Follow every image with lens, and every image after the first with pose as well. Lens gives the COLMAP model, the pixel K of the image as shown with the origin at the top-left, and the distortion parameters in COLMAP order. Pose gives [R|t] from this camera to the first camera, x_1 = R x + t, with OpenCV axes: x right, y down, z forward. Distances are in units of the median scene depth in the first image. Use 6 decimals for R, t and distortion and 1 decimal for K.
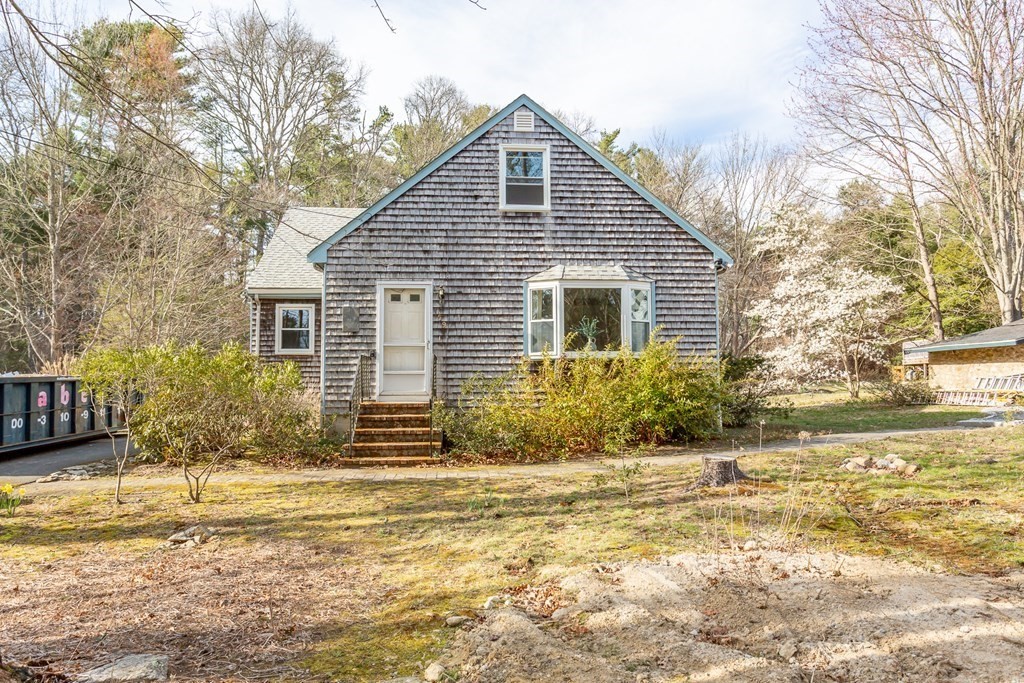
lens RADIAL K [[711.2, 0, 512.0], [0, 711.2, 343.9], [0, 0, 1]] dist [0.005007, 0.003711]
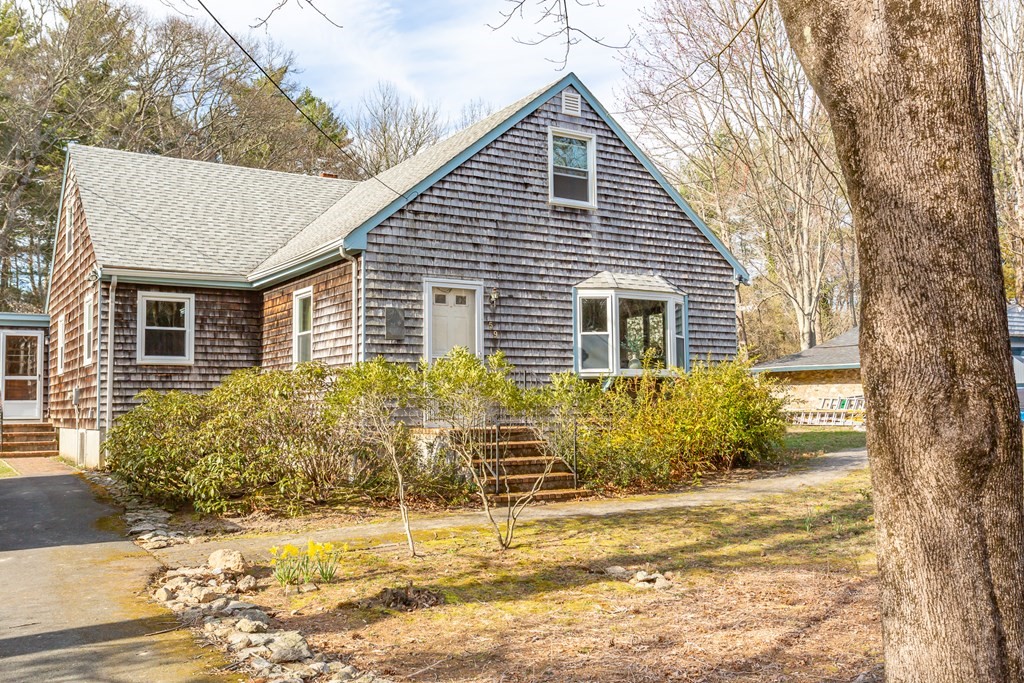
lens RADIAL K [[960.9, 0, 512.2], [0, 960.9, 340.9], [0, 0, 1]] dist [0.021308, 0.000000]
pose [[0.878254, 0.029798, 0.477265, -0.606326], [-0.024293, 0.999548, -0.017704, 0.000228], [-0.477577, 0.003954, 0.878581, 0.000325]]
